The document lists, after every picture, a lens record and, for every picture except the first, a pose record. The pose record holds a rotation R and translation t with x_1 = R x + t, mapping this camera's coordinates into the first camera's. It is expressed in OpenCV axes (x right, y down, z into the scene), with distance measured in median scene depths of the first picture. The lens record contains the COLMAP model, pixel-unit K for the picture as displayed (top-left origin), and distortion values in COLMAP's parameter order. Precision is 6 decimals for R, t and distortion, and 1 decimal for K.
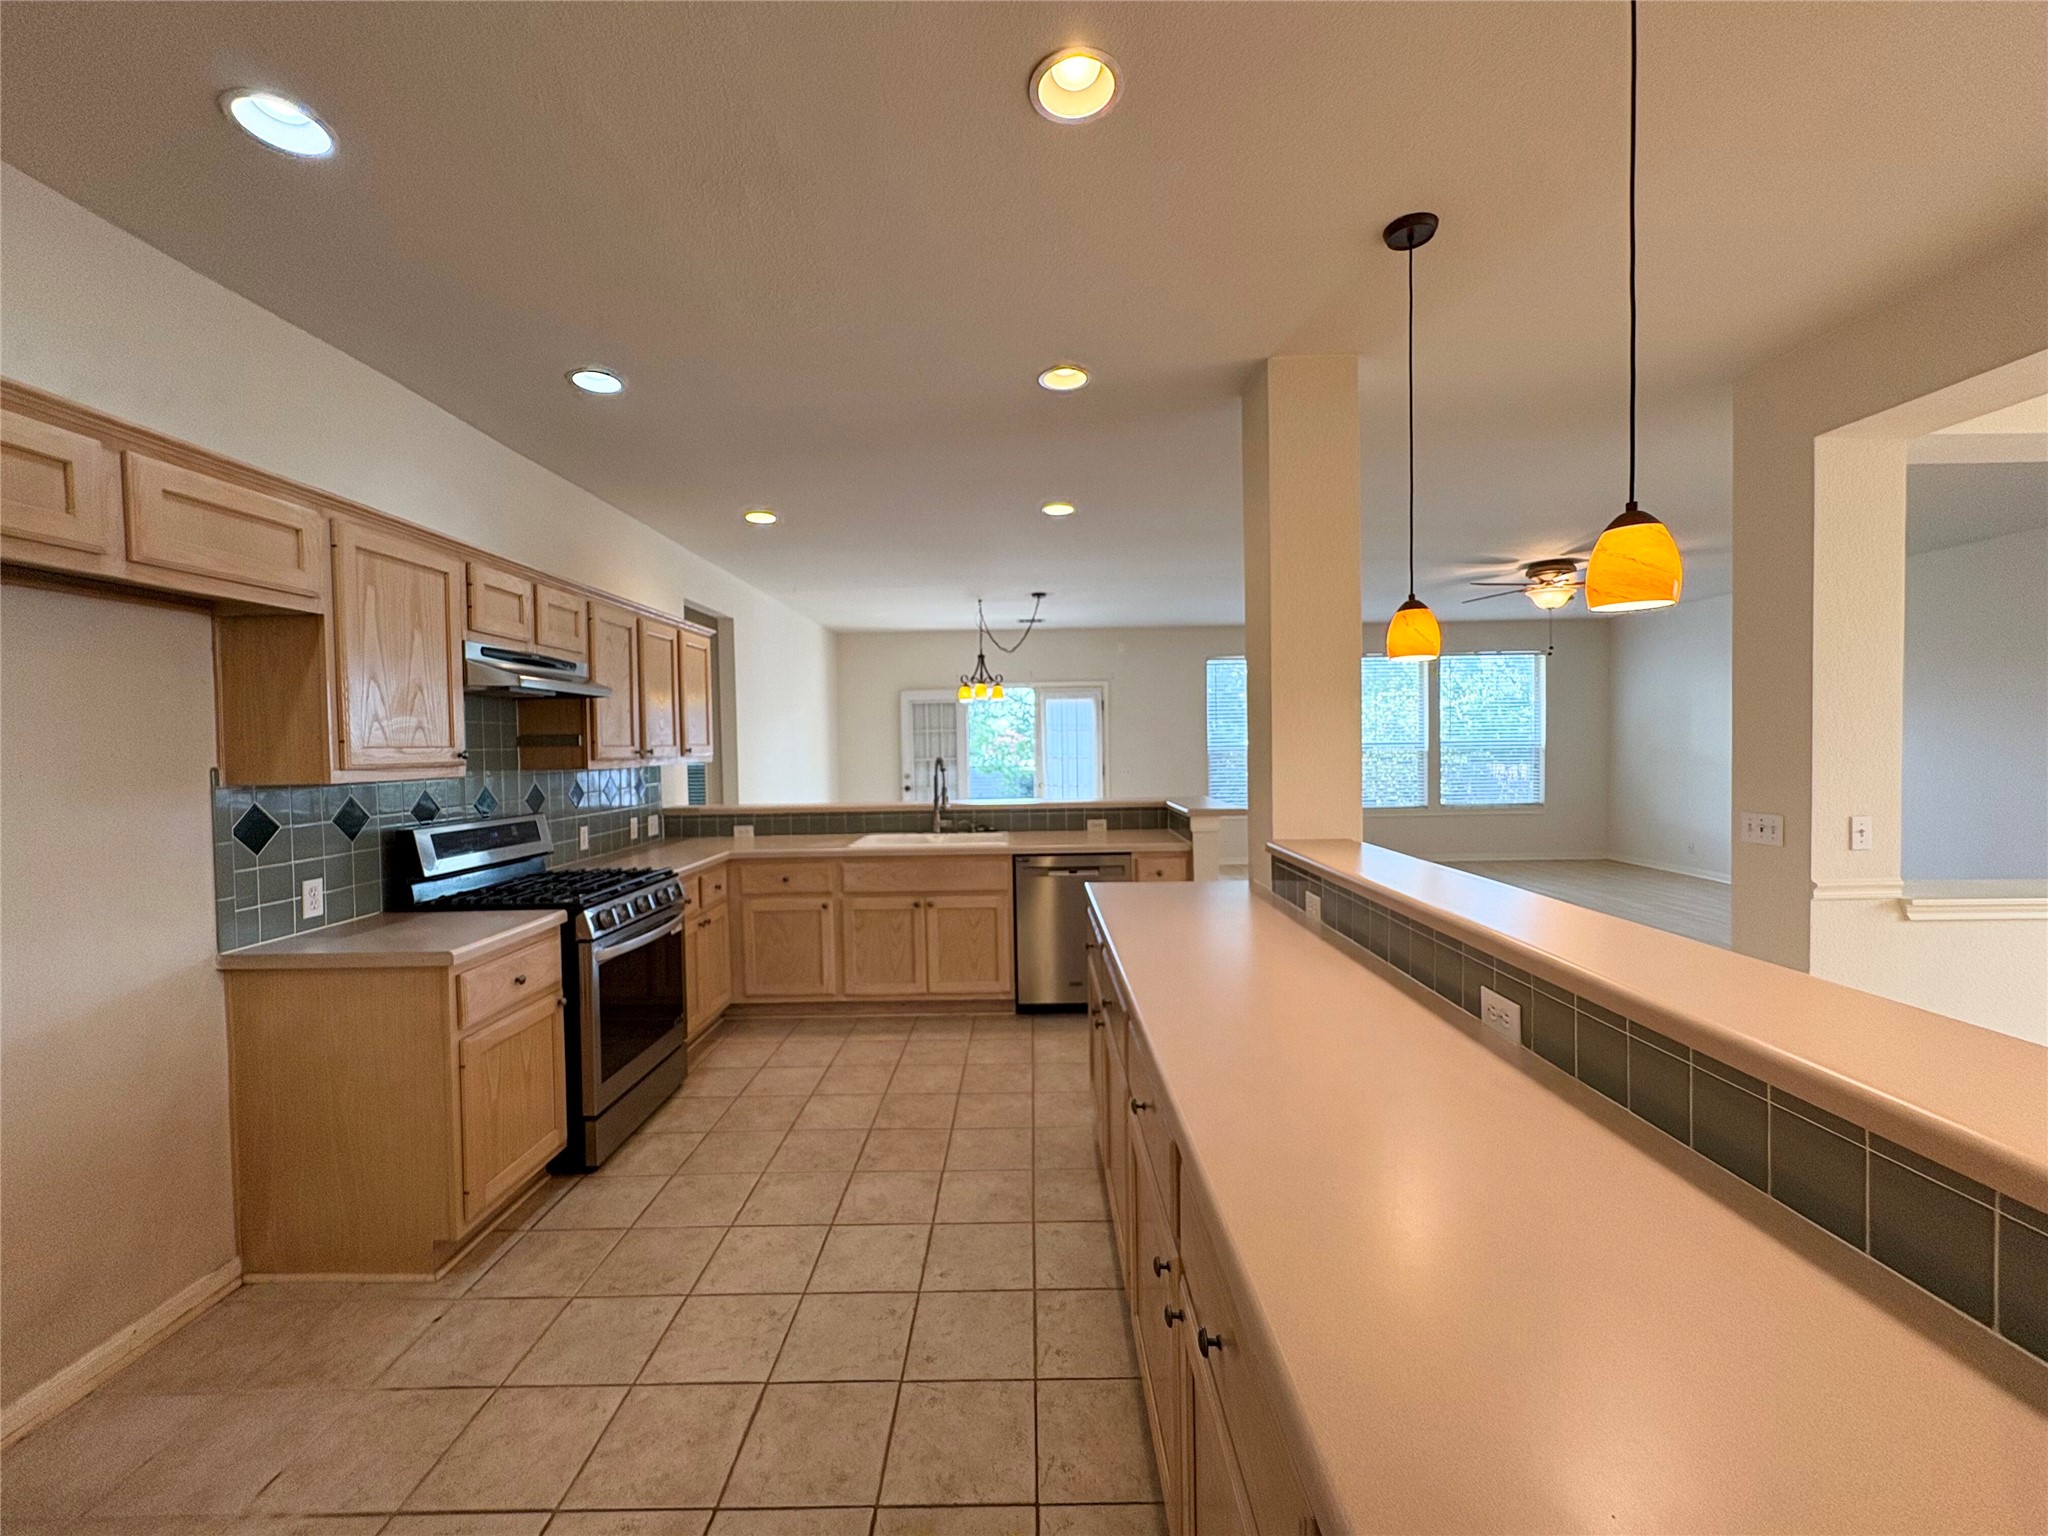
lens RADIAL K [[817.5, 0, 1026.5], [0, 817.5, 767.5], [0, 0, 1]] dist [0.003068, 0.000176]
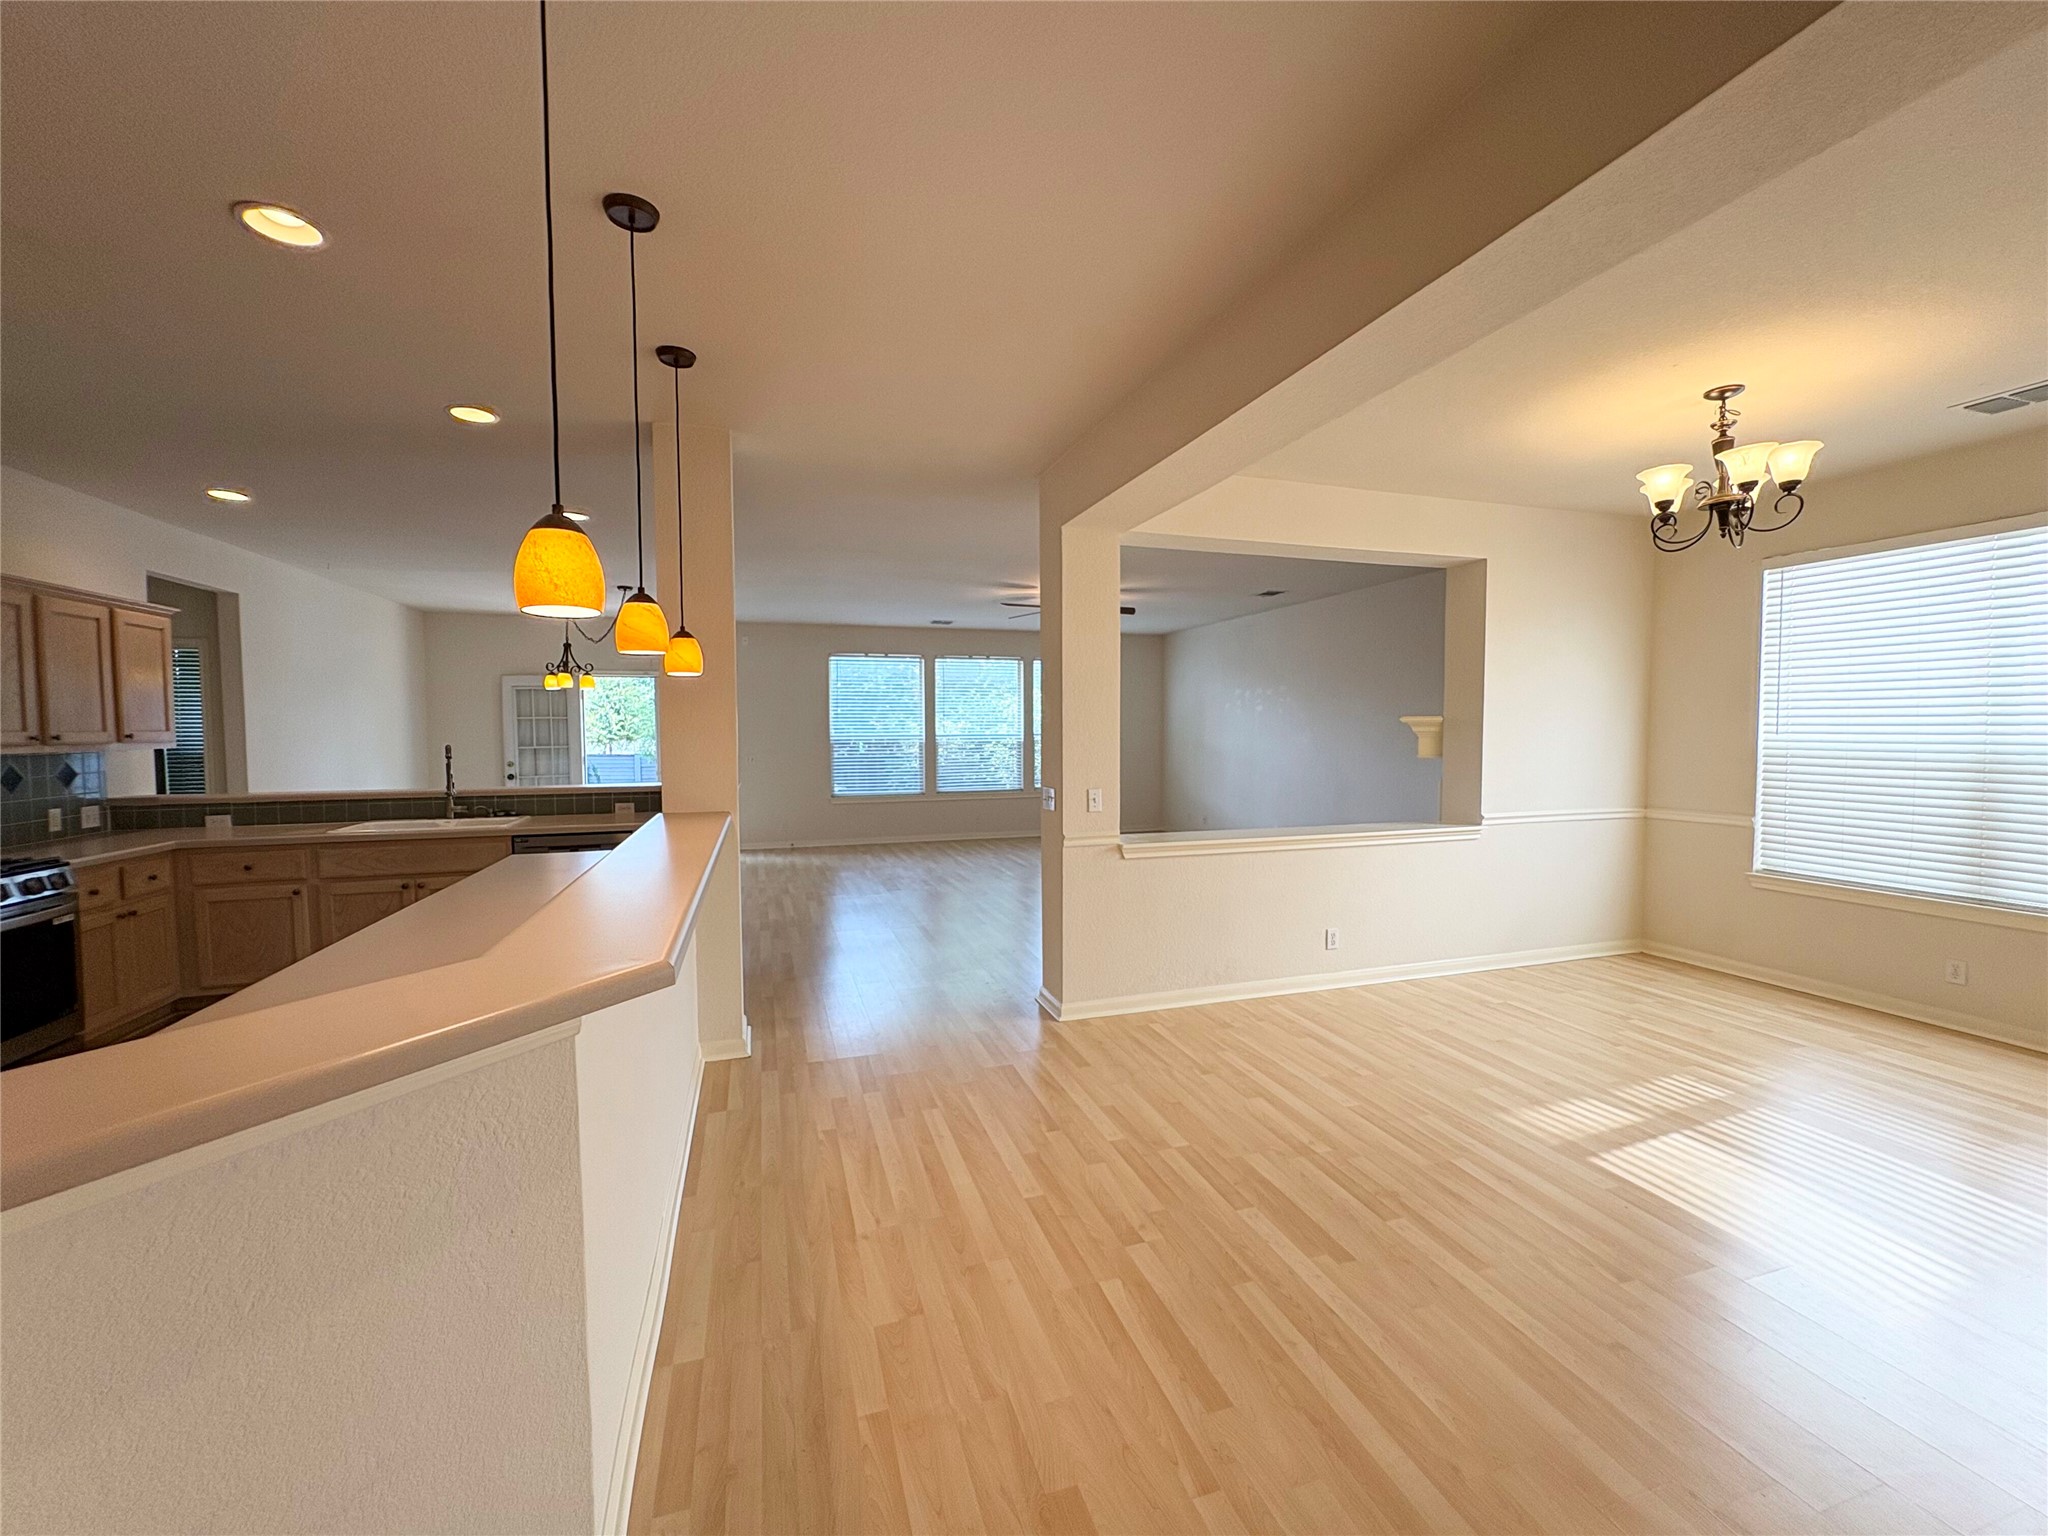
lens RADIAL K [[817.5, 0, 1021.9], [0, 817.5, 767.9], [0, 0, 1]] dist [0.003068, 0.000176]
pose [[0.953148, -0.003338, 0.302487, 0.273082], [-0.001291, 0.999885, 0.015101, -0.000241], [-0.302503, -0.014784, 0.953034, -0.209593]]
